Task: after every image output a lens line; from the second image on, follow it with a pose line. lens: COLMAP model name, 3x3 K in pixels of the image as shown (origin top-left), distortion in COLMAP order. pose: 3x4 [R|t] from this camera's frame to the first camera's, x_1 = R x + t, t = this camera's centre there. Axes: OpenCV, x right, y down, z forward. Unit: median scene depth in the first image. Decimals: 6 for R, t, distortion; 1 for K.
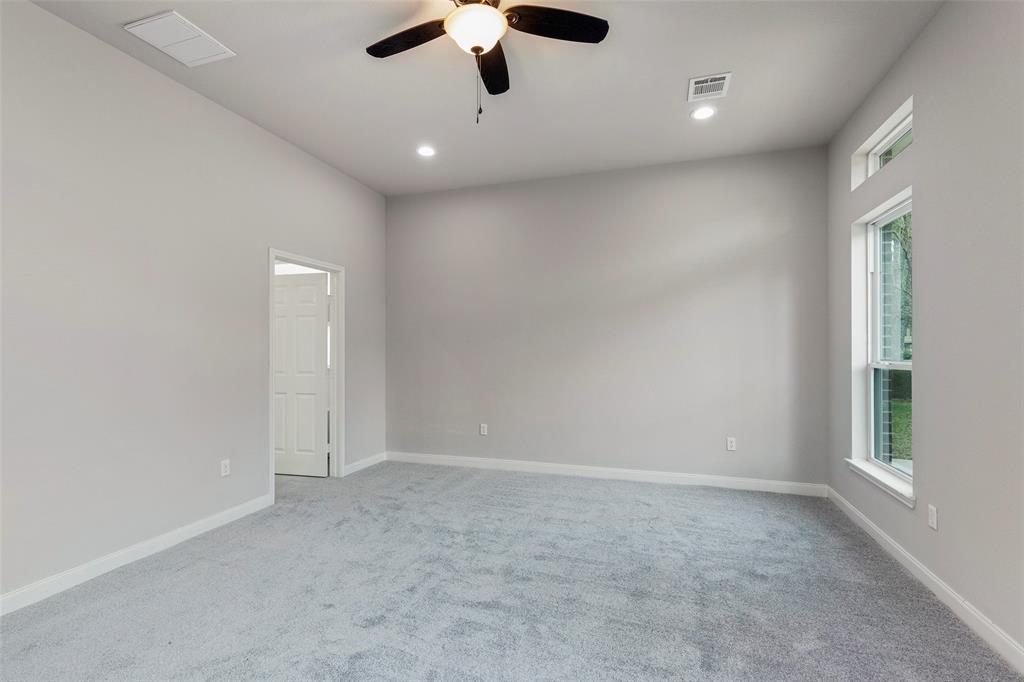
lens RADIAL K [[454.4, 0, 516.8], [0, 454.4, 346.9], [0, 0, 1]] dist [-0.000702, -0.000365]
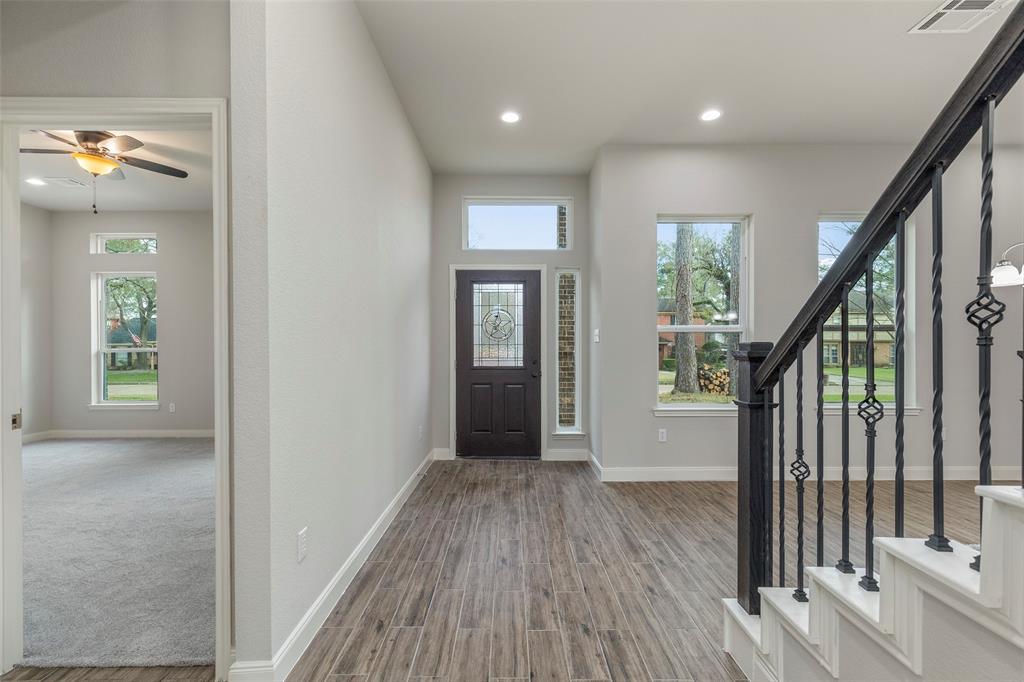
lens RADIAL K [[460.6, 0, 509.0], [0, 460.6, 345.2], [0, 0, 1]] dist [0.006503, 0.000164]
pose [[-0.296120, -0.000171, 0.955151, -1.380939], [0.003100, 0.999995, 0.001140, 0.017497], [-0.955146, 0.003299, -0.296118, -0.022807]]
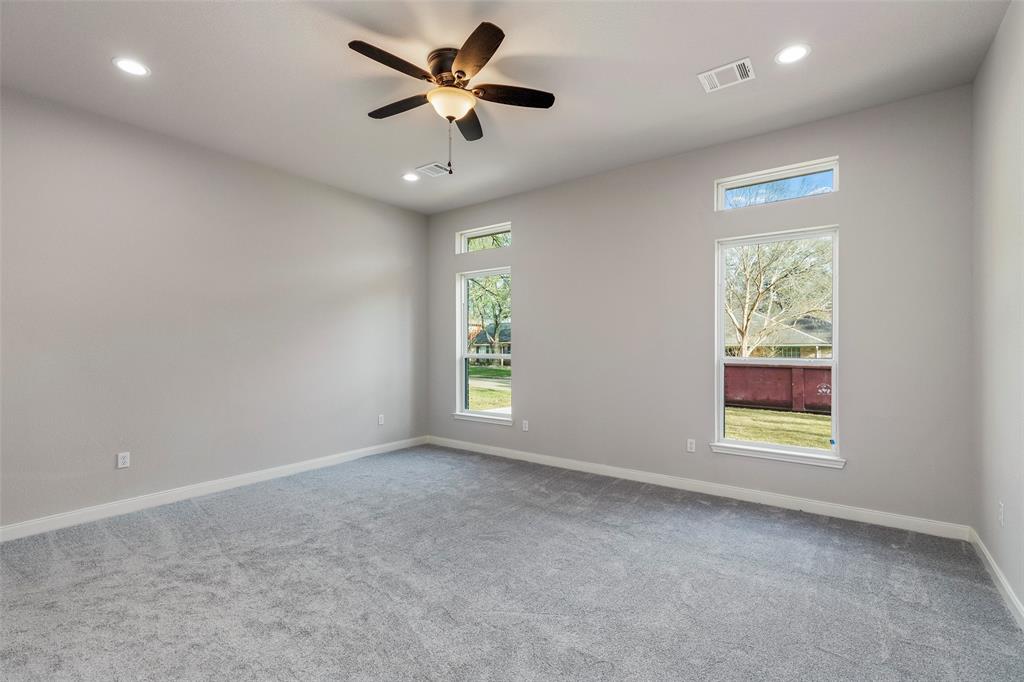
lens RADIAL K [[460.6, 0, 509.0], [0, 460.6, 345.2], [0, 0, 1]] dist [0.006503, 0.000164]
pose [[0.333372, 0.000452, 0.942795, -0.751305], [-0.000053, 1.000000, -0.000461, -0.002313], [-0.942795, 0.000104, 0.333372, 0.230527]]
